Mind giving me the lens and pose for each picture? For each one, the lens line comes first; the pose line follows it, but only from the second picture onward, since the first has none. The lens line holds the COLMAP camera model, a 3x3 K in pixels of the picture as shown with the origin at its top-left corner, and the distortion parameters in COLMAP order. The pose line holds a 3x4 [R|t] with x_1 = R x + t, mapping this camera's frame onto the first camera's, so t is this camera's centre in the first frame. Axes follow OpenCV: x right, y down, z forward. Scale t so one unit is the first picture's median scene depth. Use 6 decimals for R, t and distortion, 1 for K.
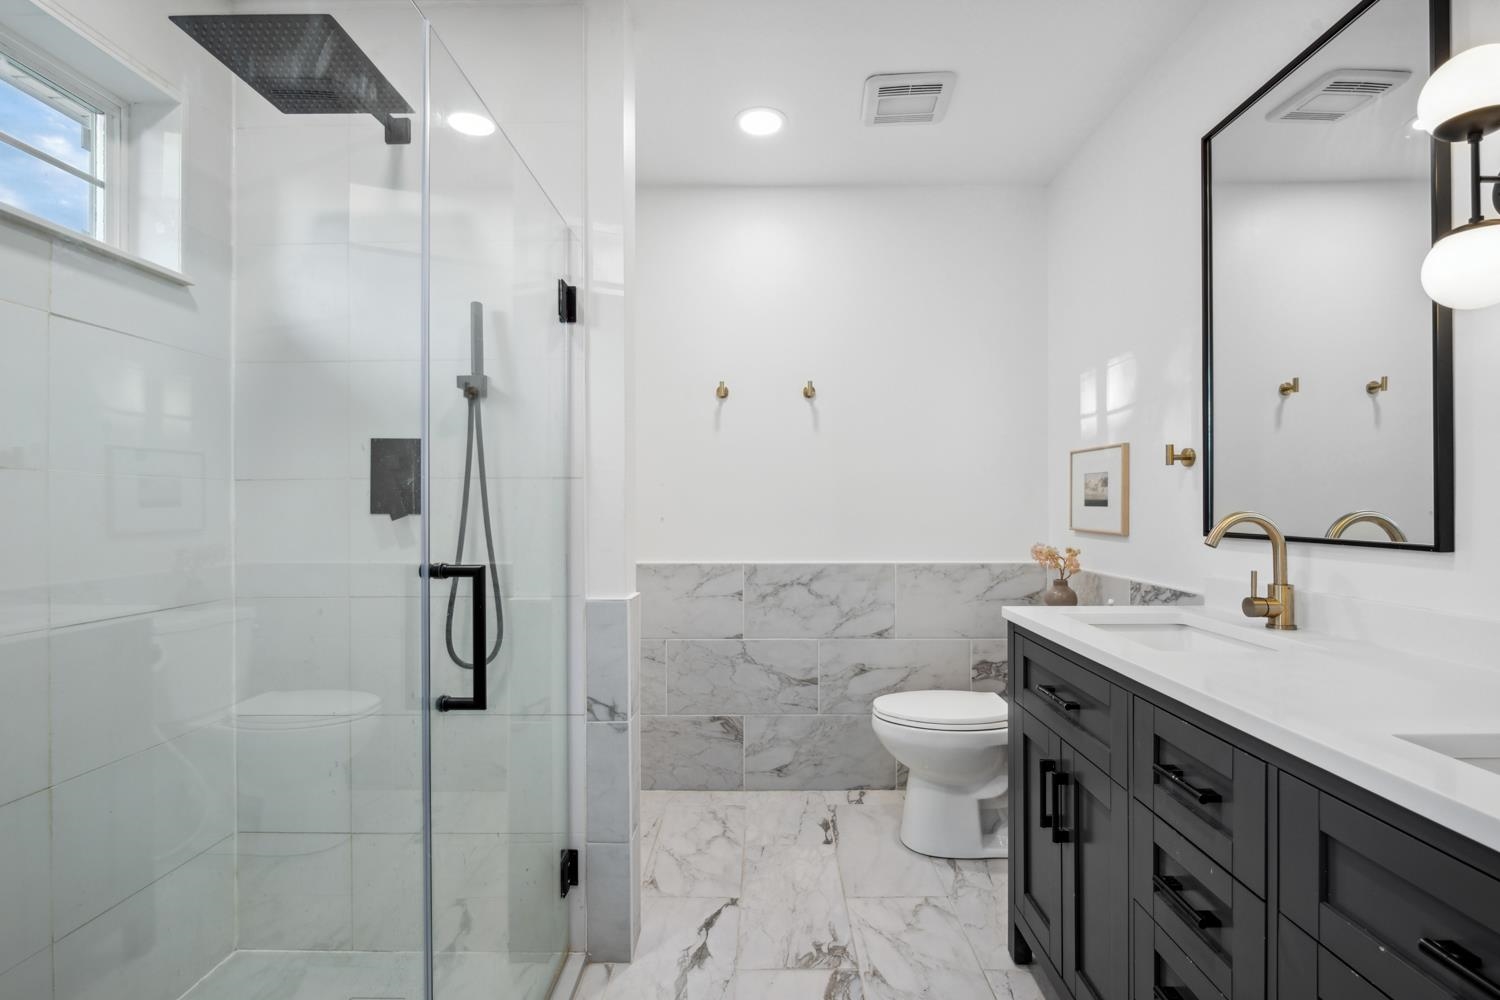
lens RADIAL K [[709.9, 0, 750.6], [0, 709.9, 498.3], [0, 0, 1]] dist [-0.019487, 0.000443]
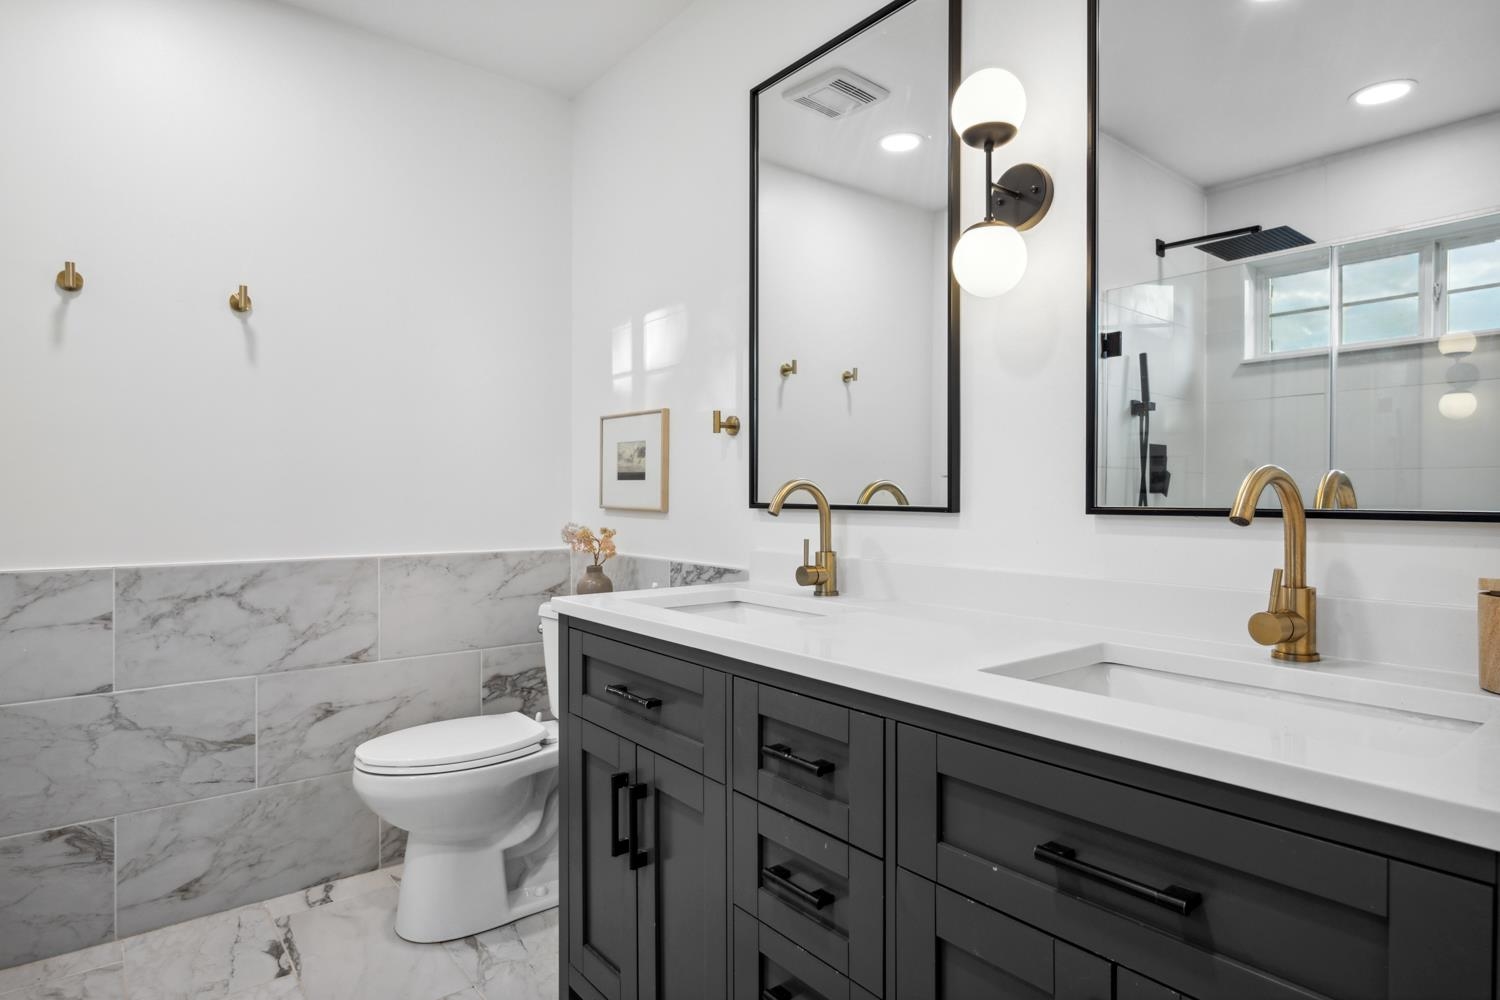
lens RADIAL K [[847.1, 0, 755.1], [0, 847.1, 504.0], [0, 0, 1]] dist [-0.012731, 0.000835]
pose [[0.747984, 0.002289, 0.663713, -0.090673], [-0.007056, 0.999965, 0.004503, 0.034807], [-0.663679, -0.008051, 0.747974, 0.111639]]
